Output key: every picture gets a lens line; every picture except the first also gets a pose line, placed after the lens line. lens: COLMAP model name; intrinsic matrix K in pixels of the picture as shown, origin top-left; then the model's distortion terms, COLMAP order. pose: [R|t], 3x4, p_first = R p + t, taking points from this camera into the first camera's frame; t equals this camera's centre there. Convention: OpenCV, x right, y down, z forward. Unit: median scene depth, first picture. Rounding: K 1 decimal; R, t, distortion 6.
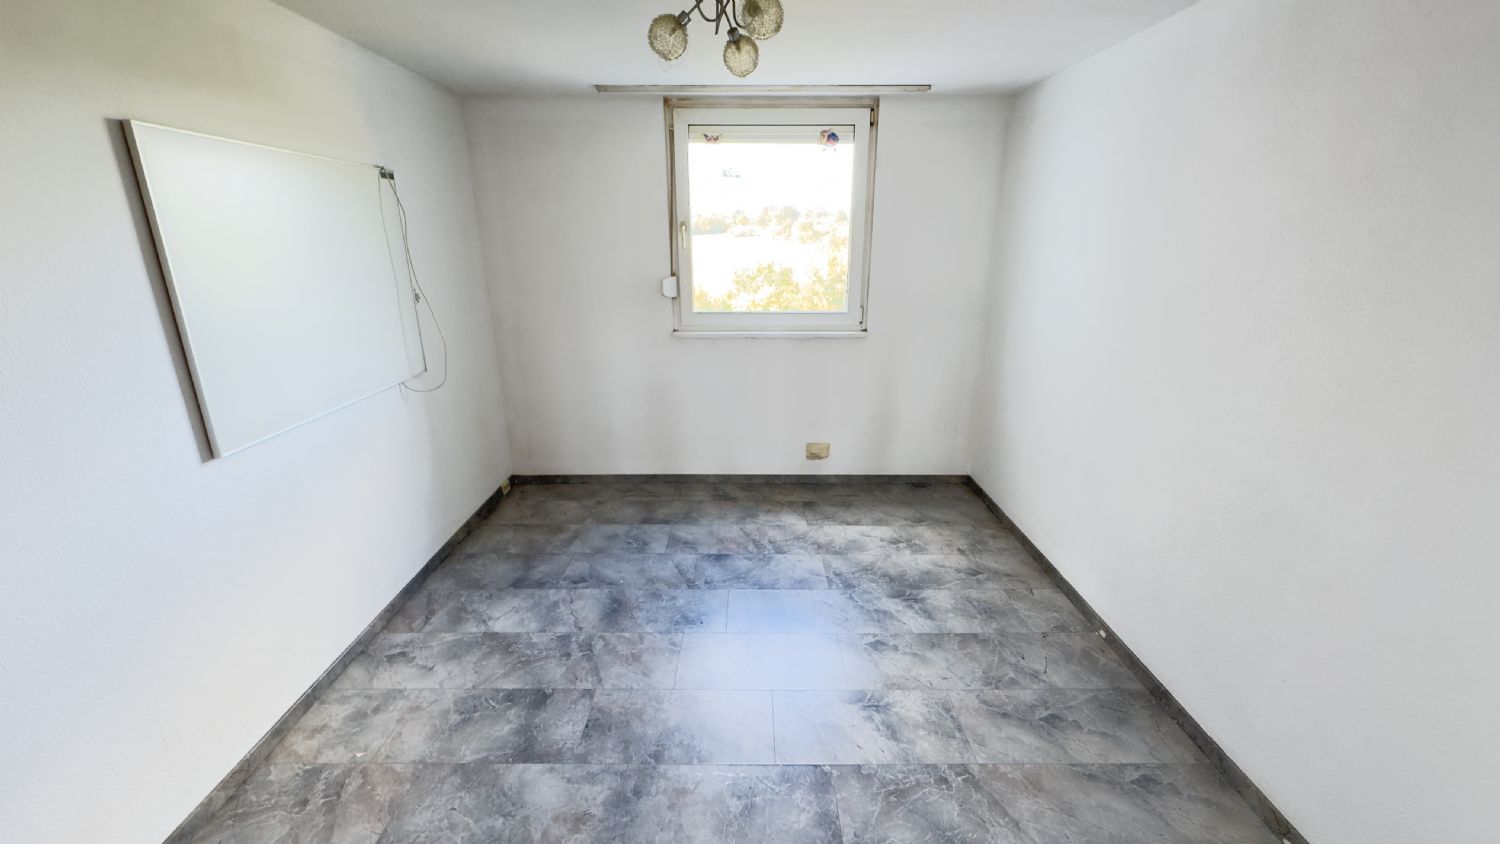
lens RADIAL K [[595.7, 0, 750.0], [0, 595.7, 422.0], [0, 0, 1]] dist [-0.005509, 0.000590]
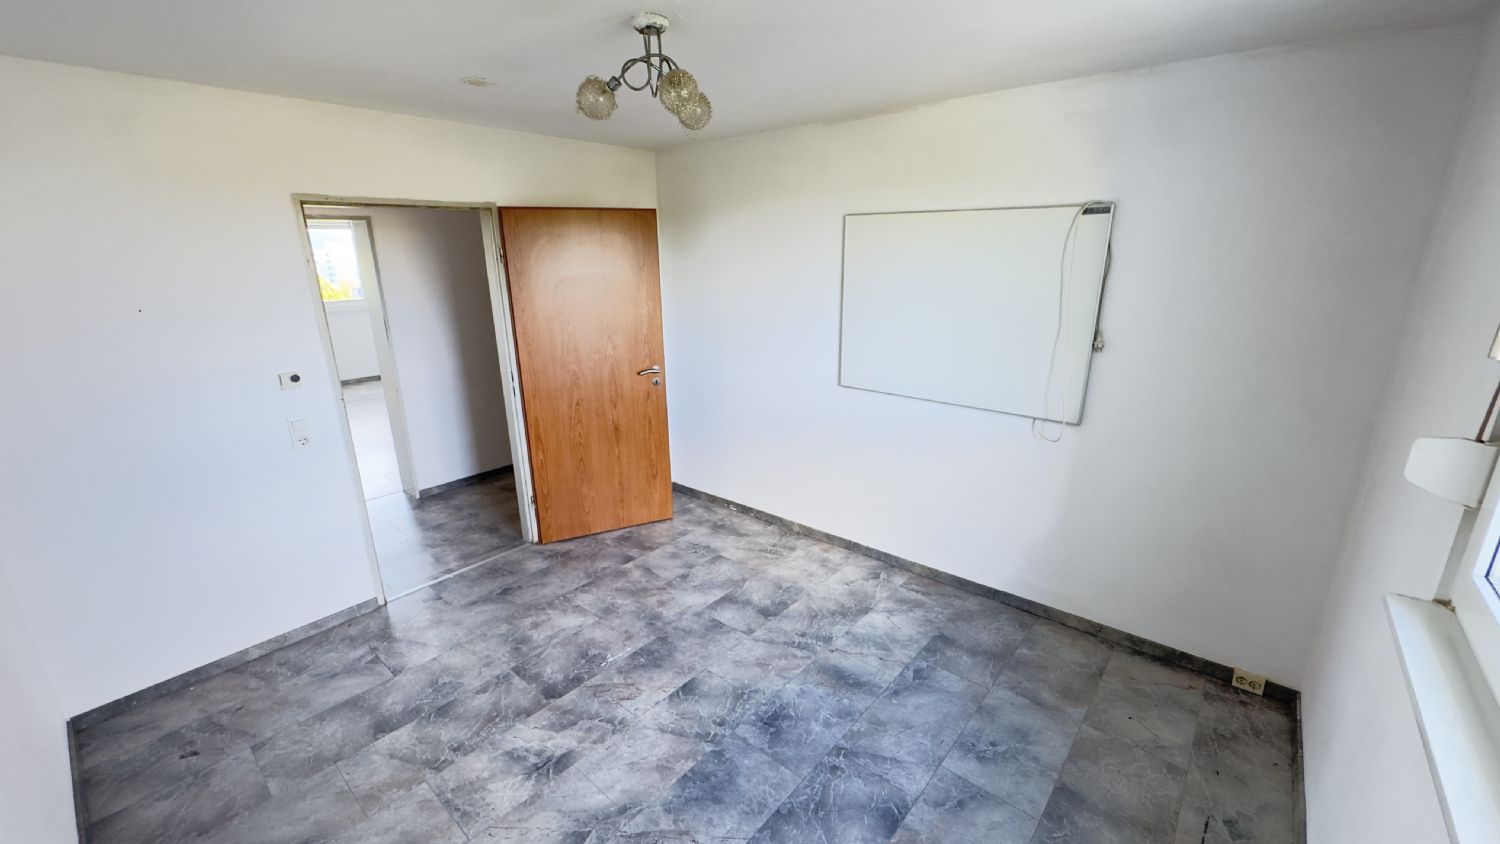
lens RADIAL K [[595.7, 0, 750.0], [0, 595.7, 422.0], [0, 0, 1]] dist [-0.005509, 0.000590]
pose [[-0.653796, 0.217723, -0.724671, 0.493515], [-0.218686, 0.862471, 0.456422, -0.458049], [0.724381, 0.456882, -0.516267, 1.301524]]
